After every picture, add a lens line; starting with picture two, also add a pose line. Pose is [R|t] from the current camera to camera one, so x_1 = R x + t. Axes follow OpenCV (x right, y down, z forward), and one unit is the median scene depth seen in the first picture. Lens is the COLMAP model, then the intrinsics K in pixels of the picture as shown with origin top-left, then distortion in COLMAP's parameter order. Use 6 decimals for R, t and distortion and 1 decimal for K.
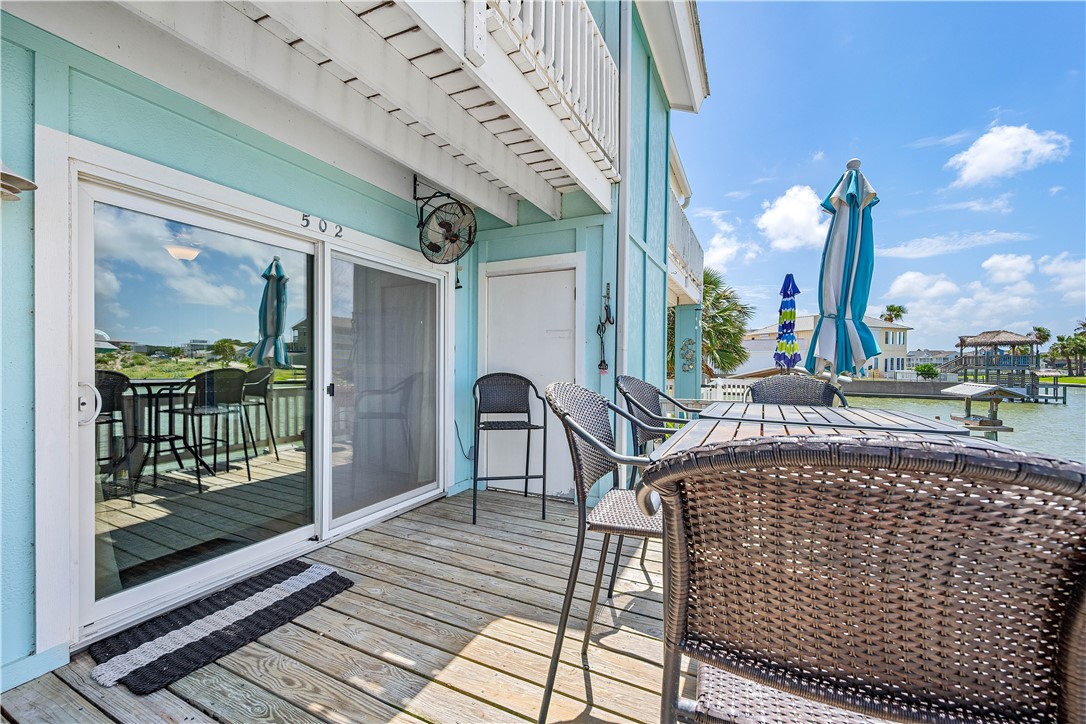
lens RADIAL K [[424.8, 0, 543.0], [0, 424.8, 362.0], [0, 0, 1]] dist [-0.002039, -0.000108]
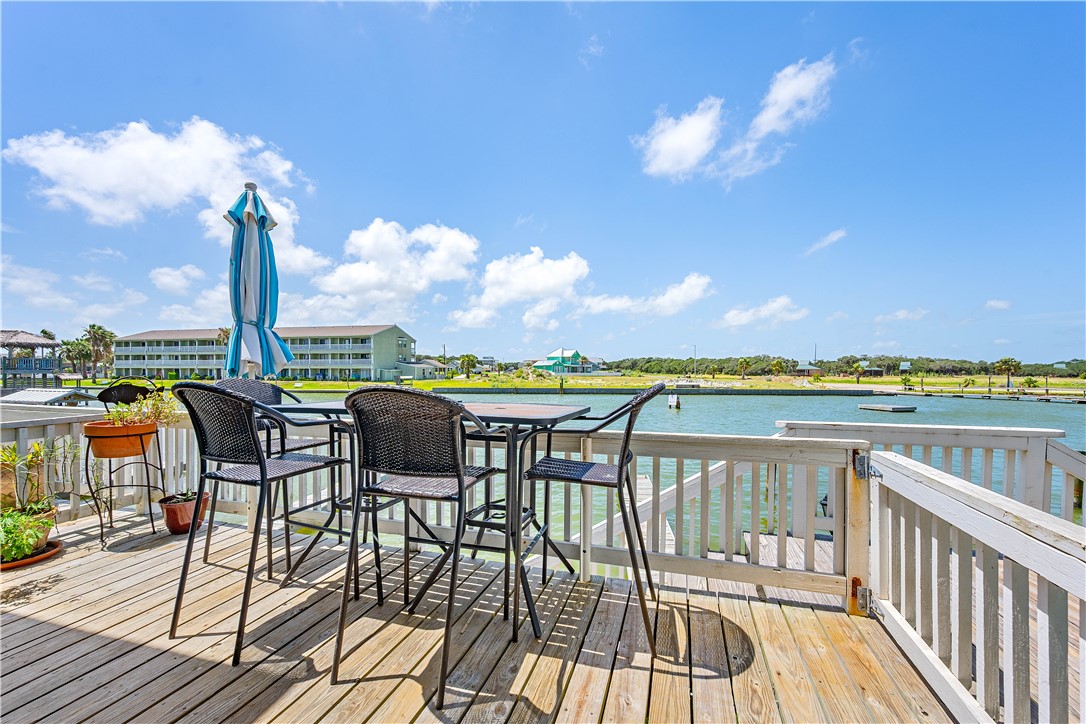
lens RADIAL K [[438.2, 0, 549.0], [0, 438.2, 377.4], [0, 0, 1]] dist [0.001360, 0.000082]
pose [[-0.159507, -0.020356, 0.986987, -0.529648], [-0.006274, 0.999788, 0.019606, 0.005195], [-0.987177, -0.003065, -0.159601, 0.413868]]
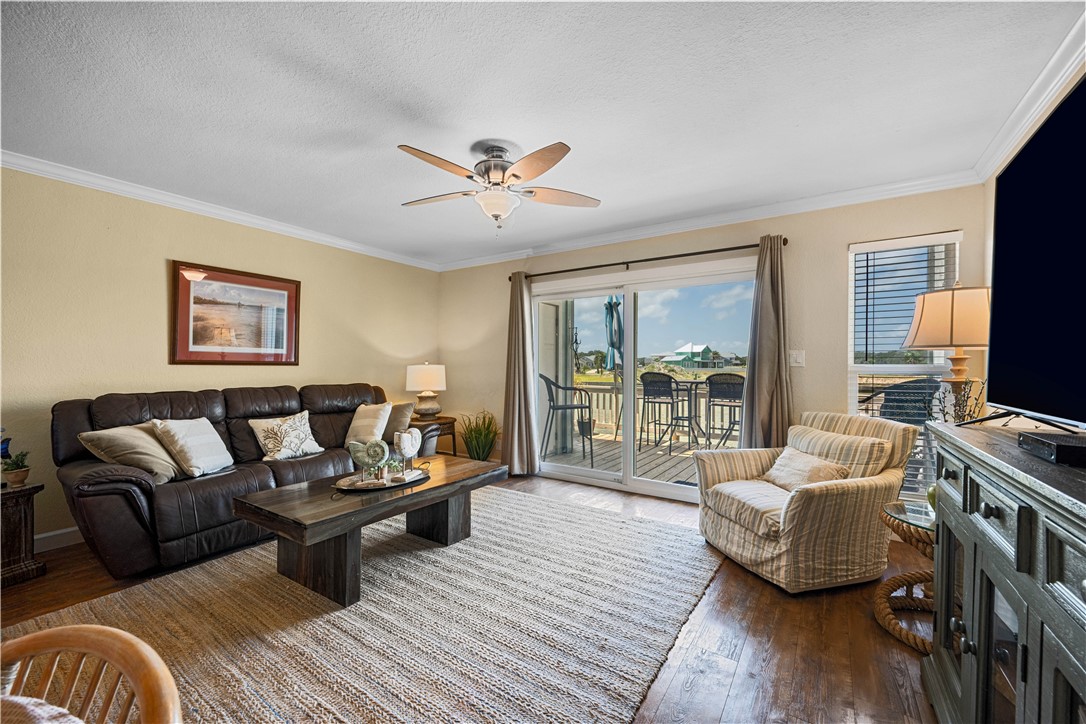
lens RADIAL K [[430.8, 0, 548.5], [0, 430.8, 365.6], [0, 0, 1]] dist [0.001381, 0.000505]
pose [[0.124744, -0.004739, 0.992178, -1.916090], [-0.005514, 0.999970, 0.005469, -0.010414], [-0.992174, -0.006153, 0.124714, 1.045264]]
